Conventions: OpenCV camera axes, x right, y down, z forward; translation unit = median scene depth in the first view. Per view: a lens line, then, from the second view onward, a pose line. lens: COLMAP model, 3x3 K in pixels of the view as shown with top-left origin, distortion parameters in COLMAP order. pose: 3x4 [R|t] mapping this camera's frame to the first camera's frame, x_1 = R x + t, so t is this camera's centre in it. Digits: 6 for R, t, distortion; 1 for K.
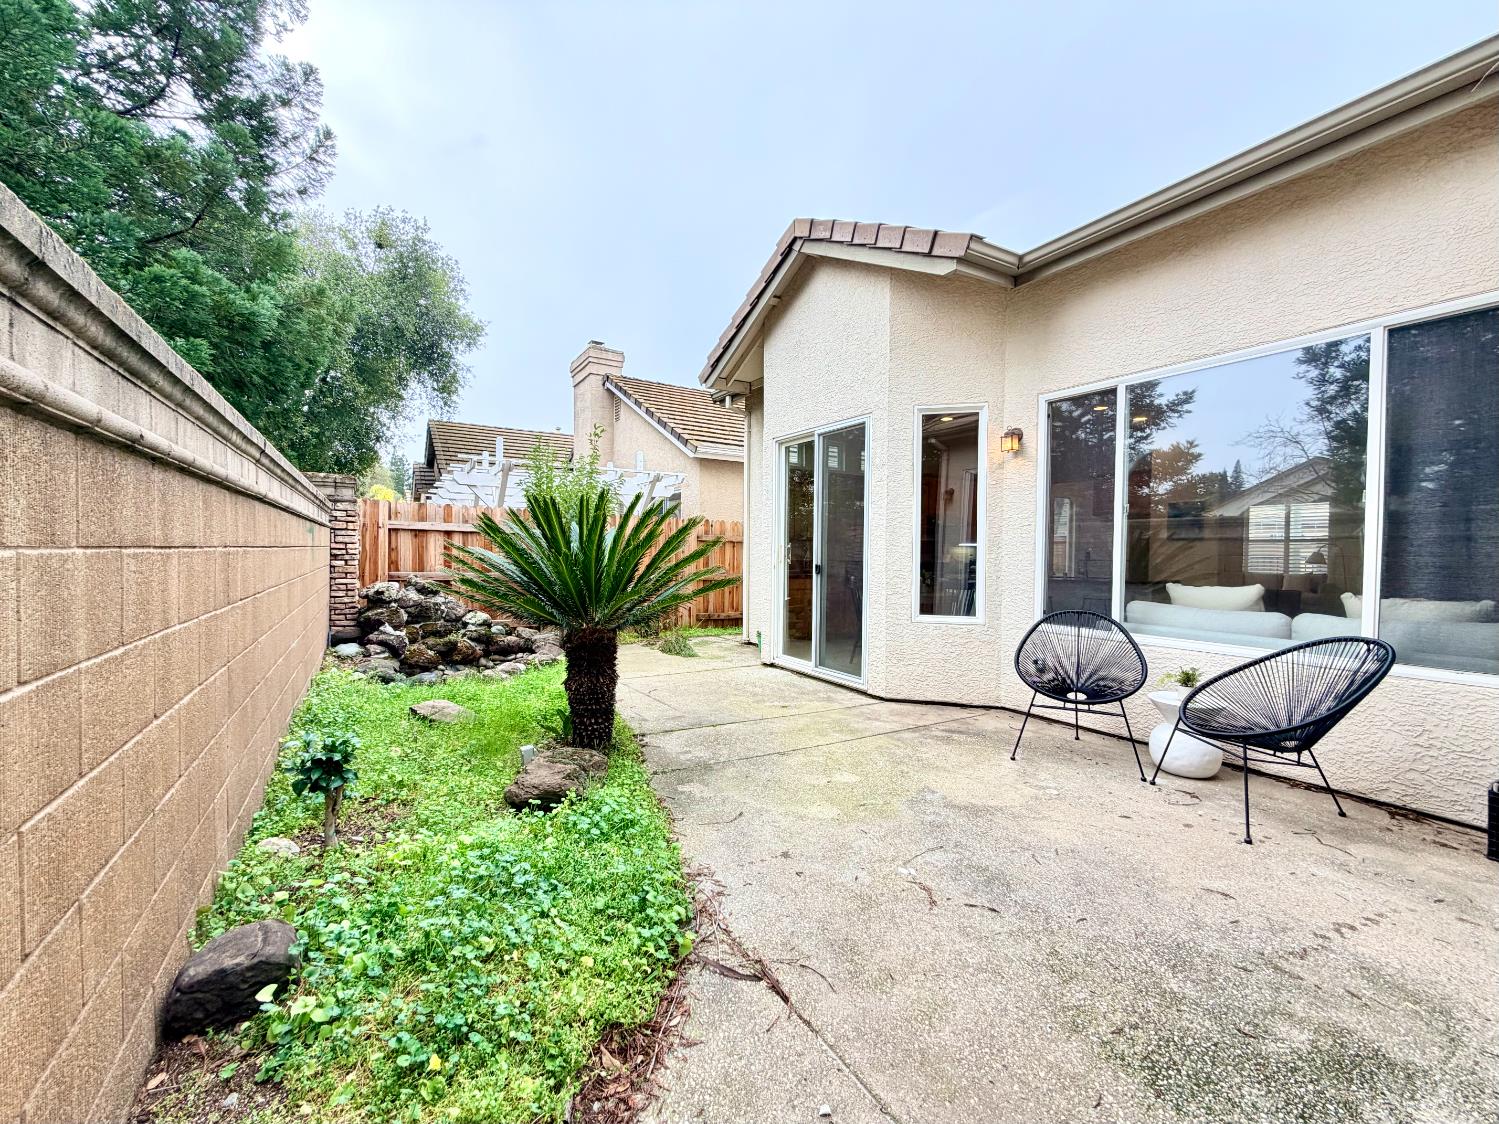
lens RADIAL K [[593.2, 0, 744.5], [0, 593.2, 561.4], [0, 0, 1]] dist [-0.001210, 0.000529]
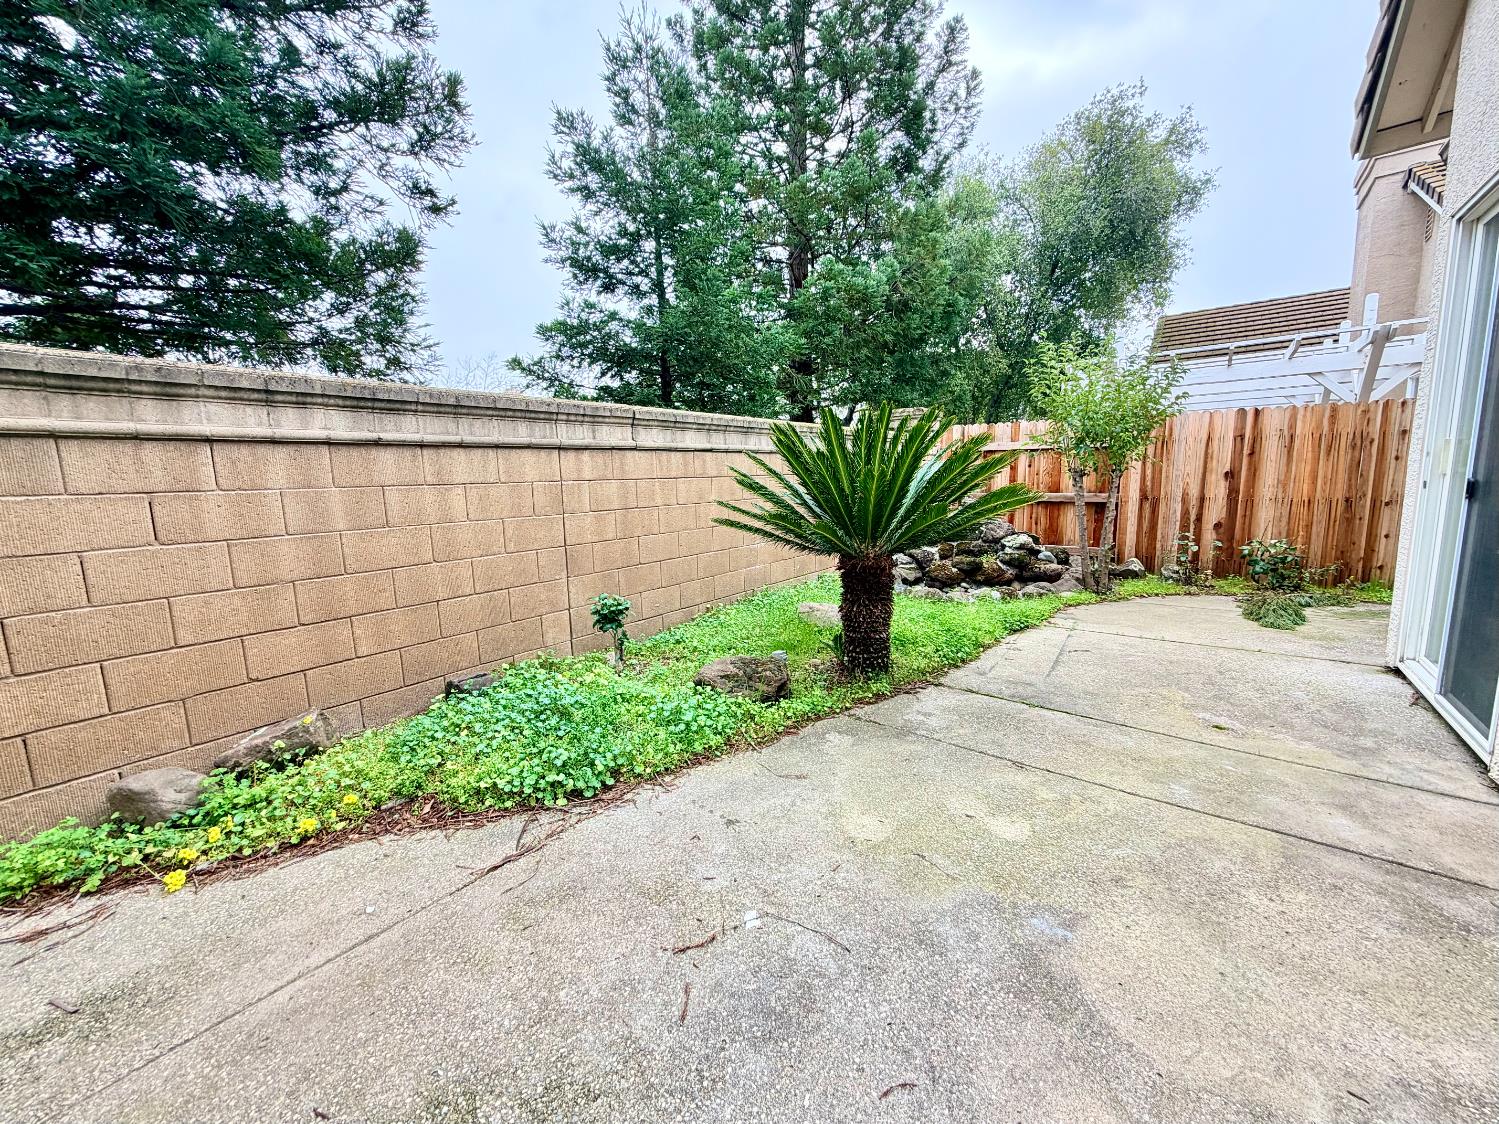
lens RADIAL K [[593.2, 0, 748.1], [0, 593.2, 563.3], [0, 0, 1]] dist [-0.001210, 0.000529]
pose [[0.355851, 0.111372, -0.927883, 0.495295], [0.021209, 0.991655, 0.127161, -0.001291], [0.934302, -0.064930, 0.350520, 0.424868]]
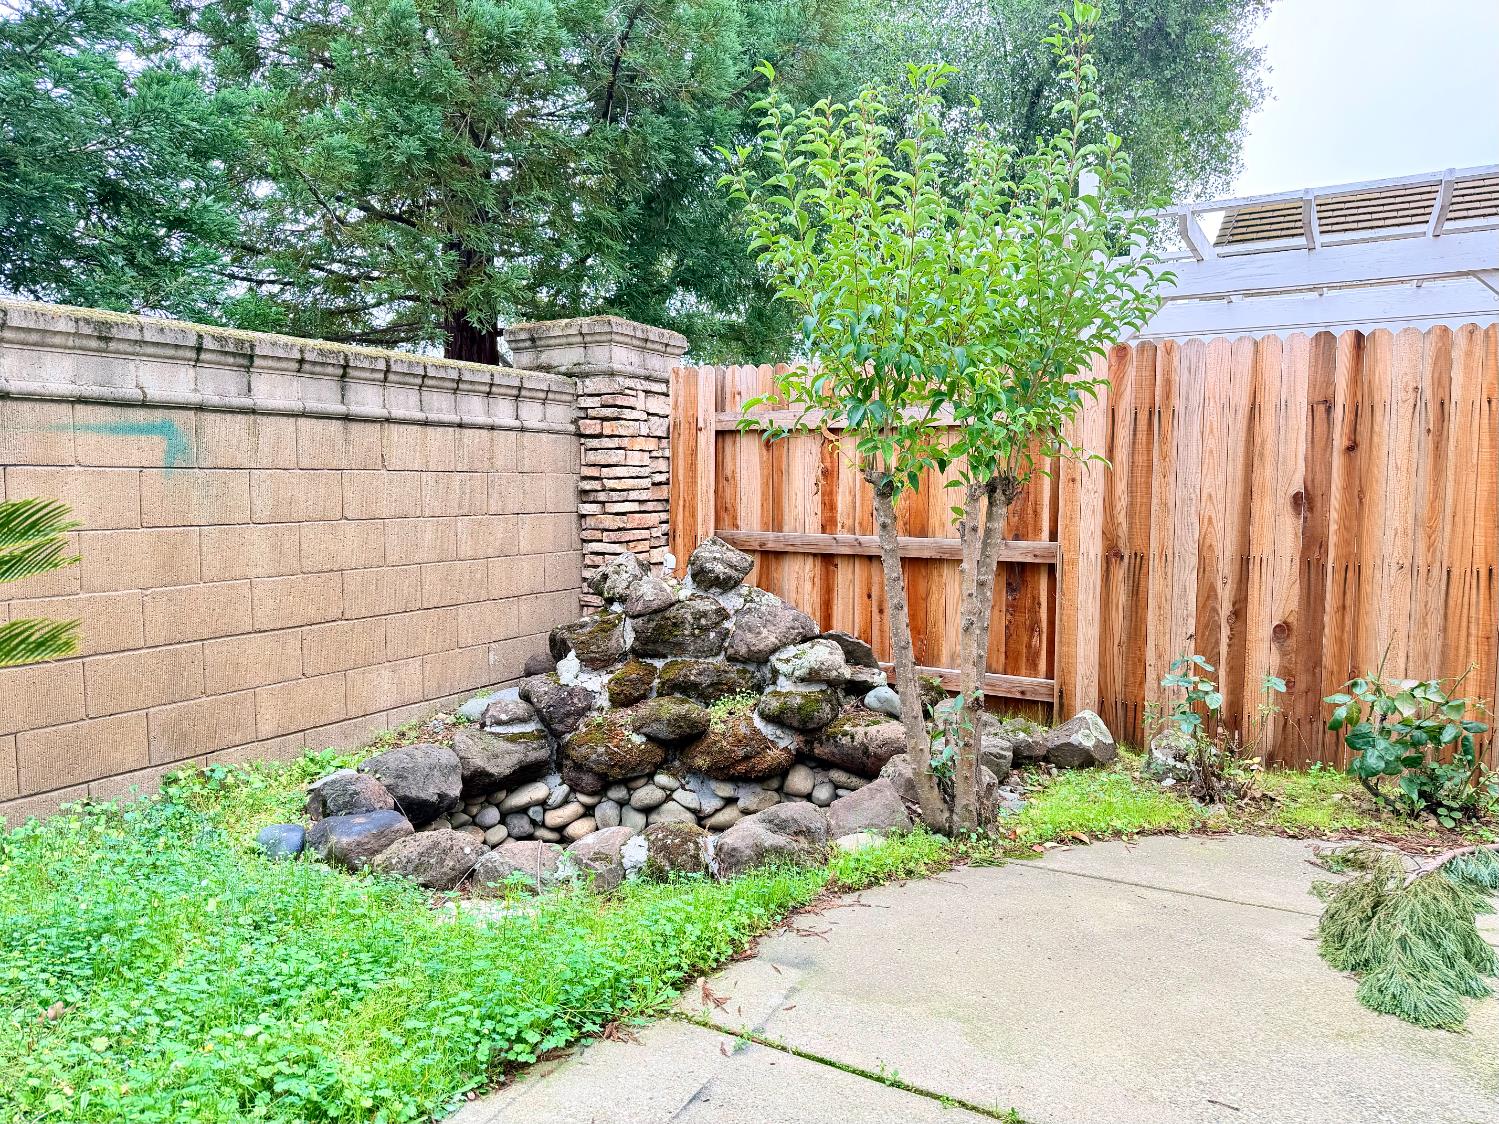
lens RADIAL K [[1054.7, 0, 739.2], [0, 1054.7, 566.0], [0, 0, 1]] dist [0.026017, -0.044374]
pose [[0.479493, 0.054413, -0.875857, 0.166612], [-0.002535, 0.998157, 0.060623, -0.004506], [0.877542, -0.026849, 0.478747, 1.101961]]
